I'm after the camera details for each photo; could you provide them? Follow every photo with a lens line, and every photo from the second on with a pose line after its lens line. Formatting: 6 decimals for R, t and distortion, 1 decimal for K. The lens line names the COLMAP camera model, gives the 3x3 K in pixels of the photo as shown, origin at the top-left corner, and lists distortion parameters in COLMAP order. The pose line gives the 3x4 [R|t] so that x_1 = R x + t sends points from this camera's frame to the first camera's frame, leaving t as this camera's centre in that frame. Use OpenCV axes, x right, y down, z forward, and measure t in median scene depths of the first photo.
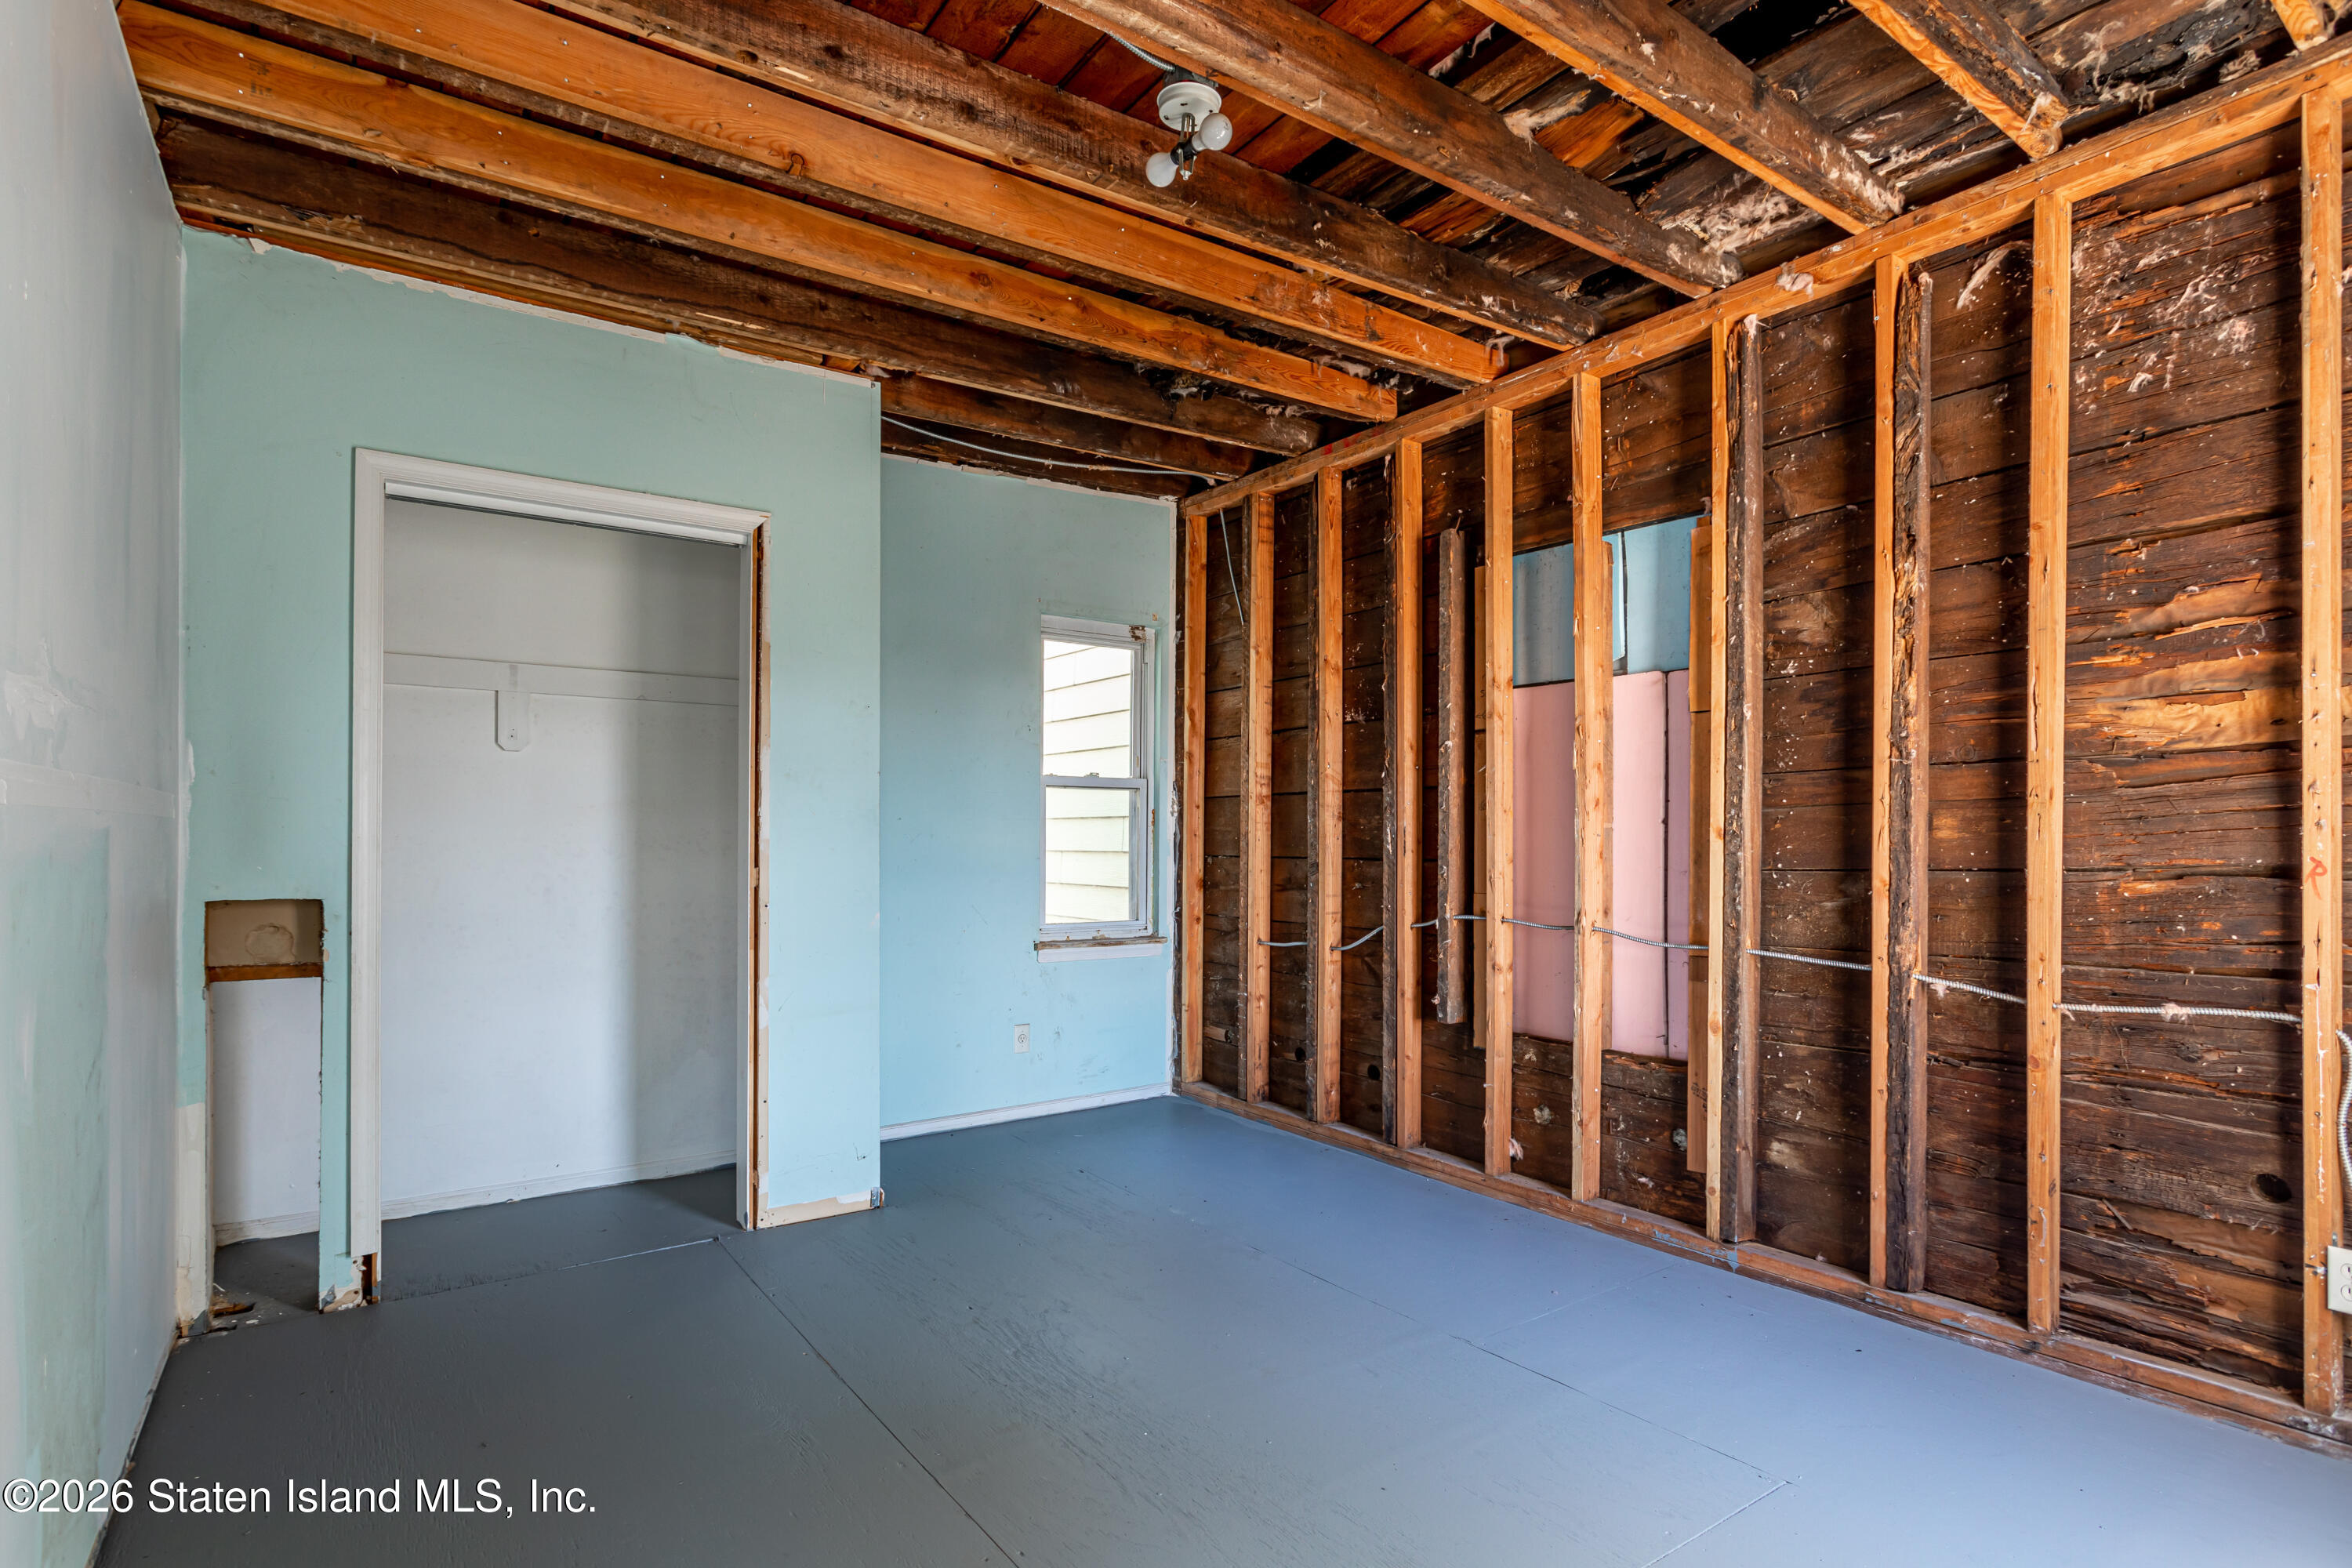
lens RADIAL K [[1178.3, 0, 1172.4], [0, 1178.3, 798.2], [0, 0, 1]] dist [0.000497, 0.000283]
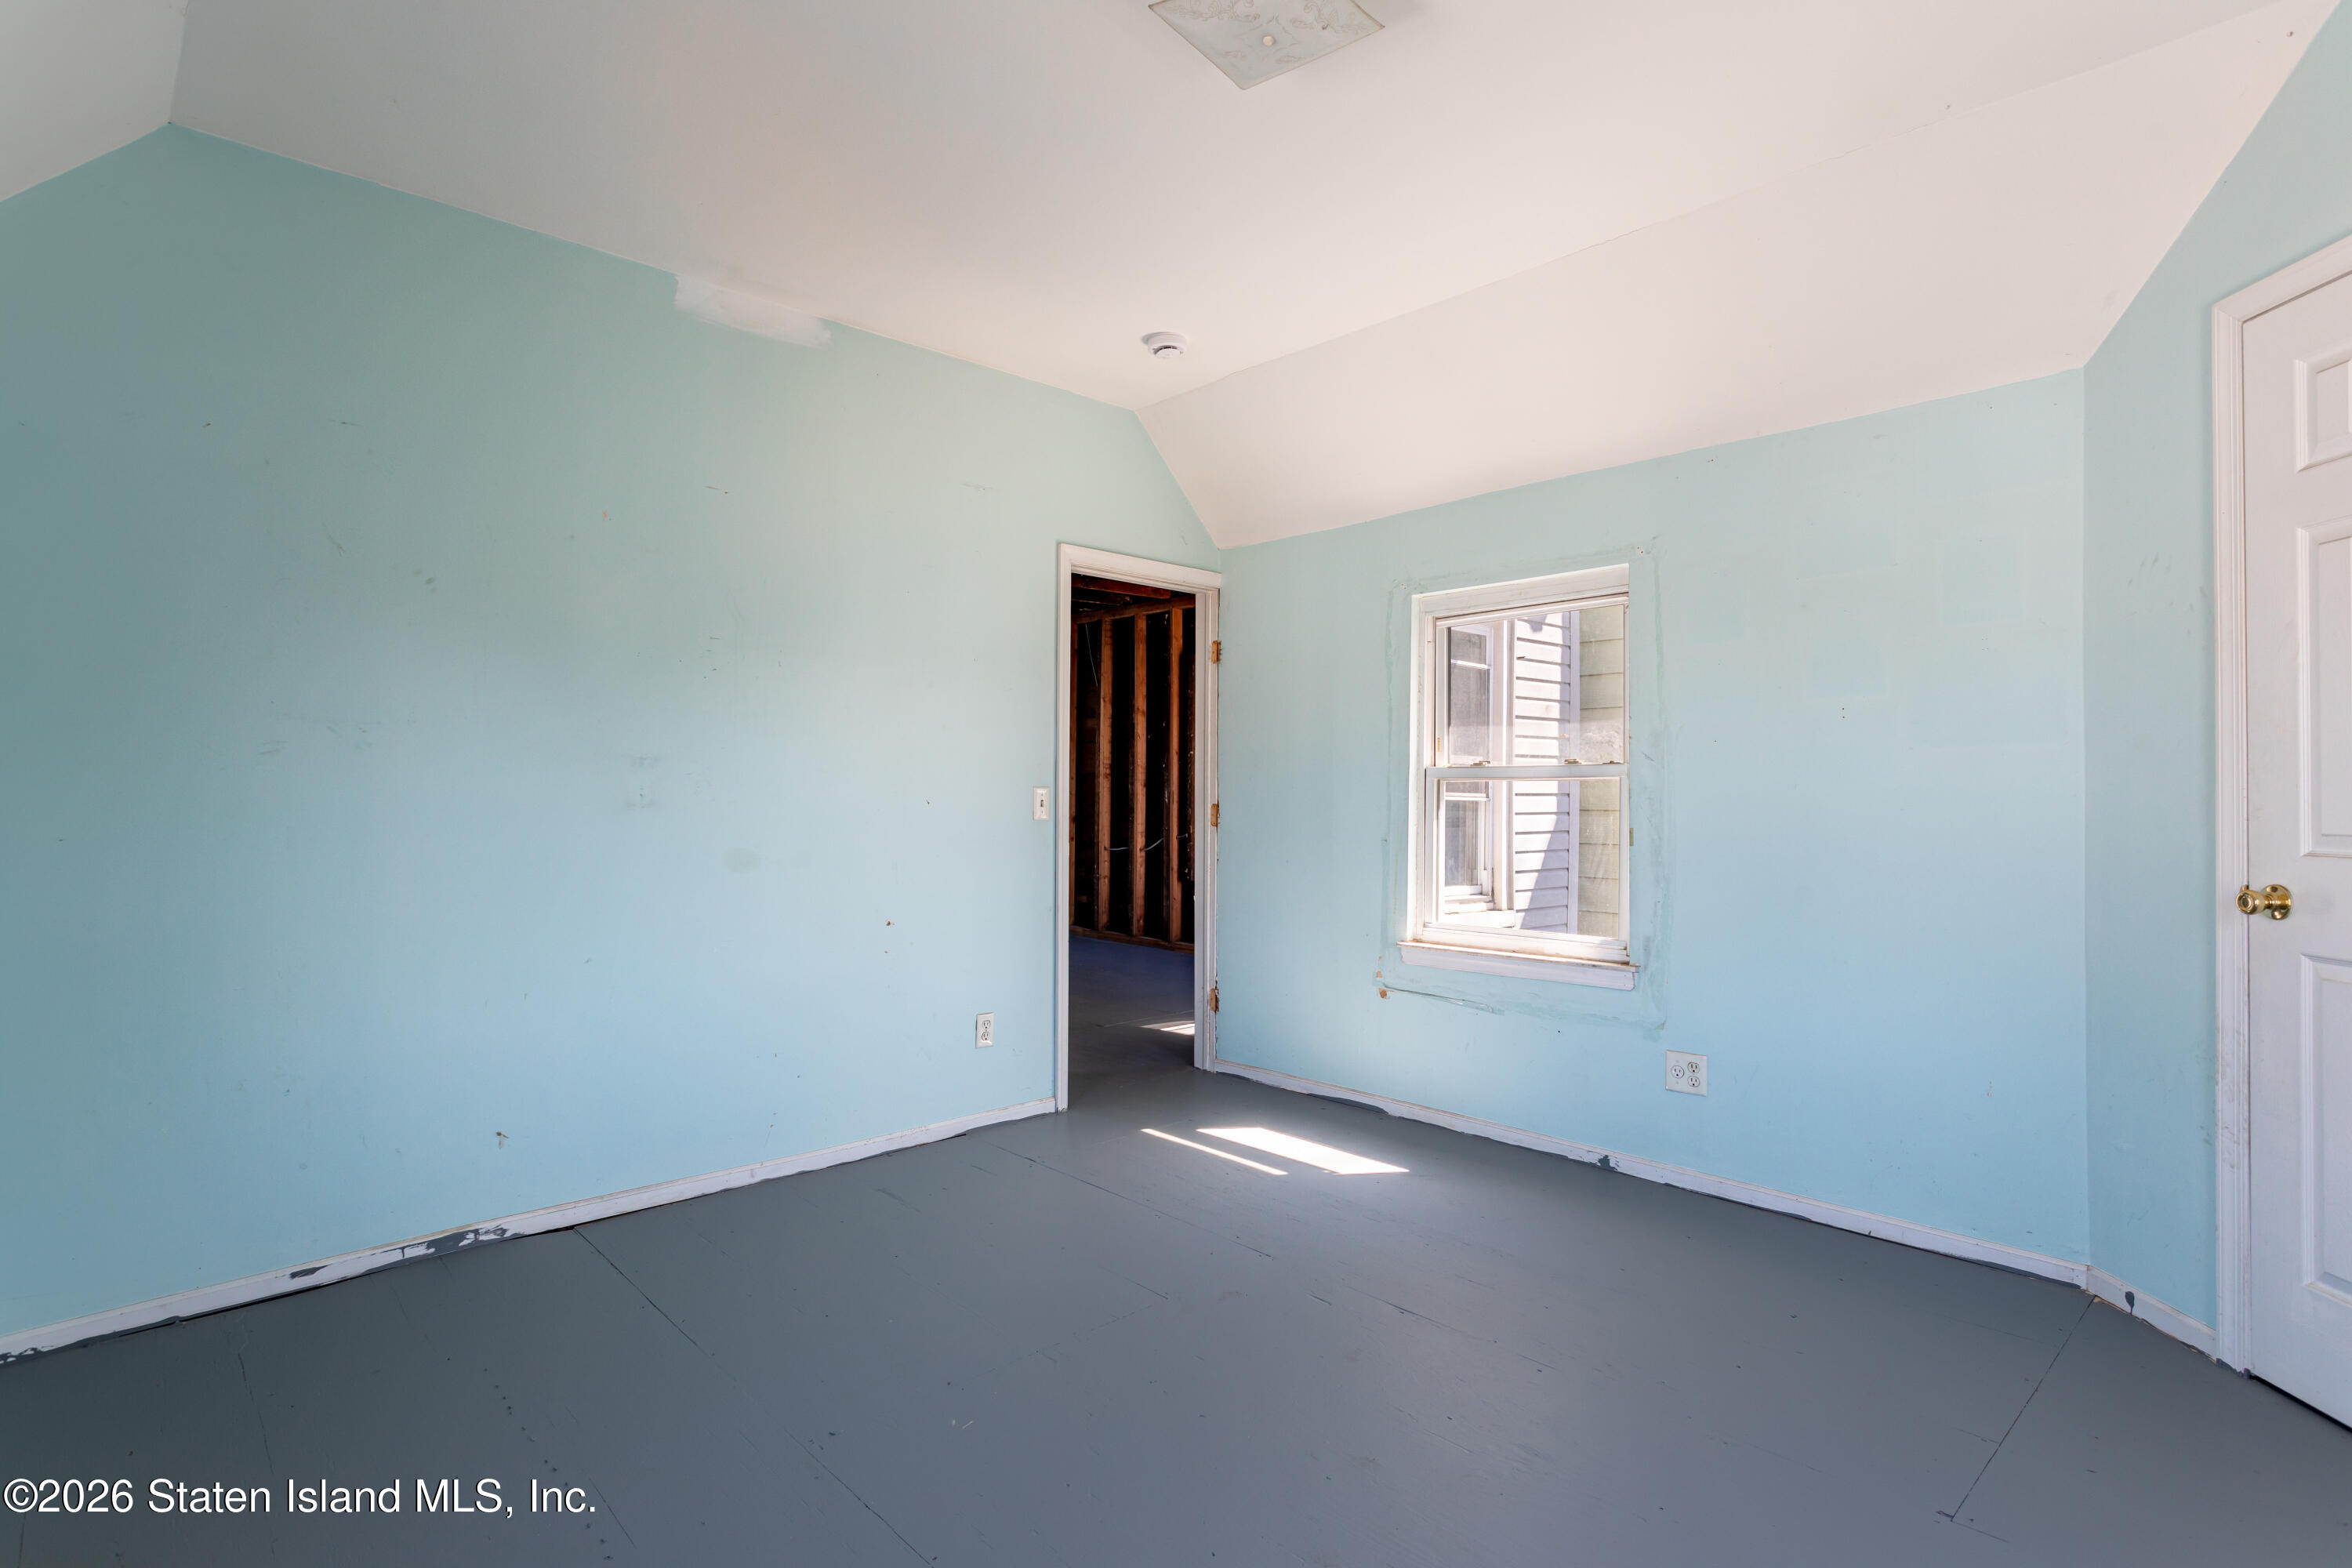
lens RADIAL K [[1178.3, 0, 1172.4], [0, 1178.3, 798.2], [0, 0, 1]] dist [0.000497, 0.000283]
pose [[0.990351, 0.001105, 0.138577, -0.091258], [-0.006386, 0.999270, 0.037666, -0.037296], [-0.138434, -0.038187, 0.989635, -0.998392]]
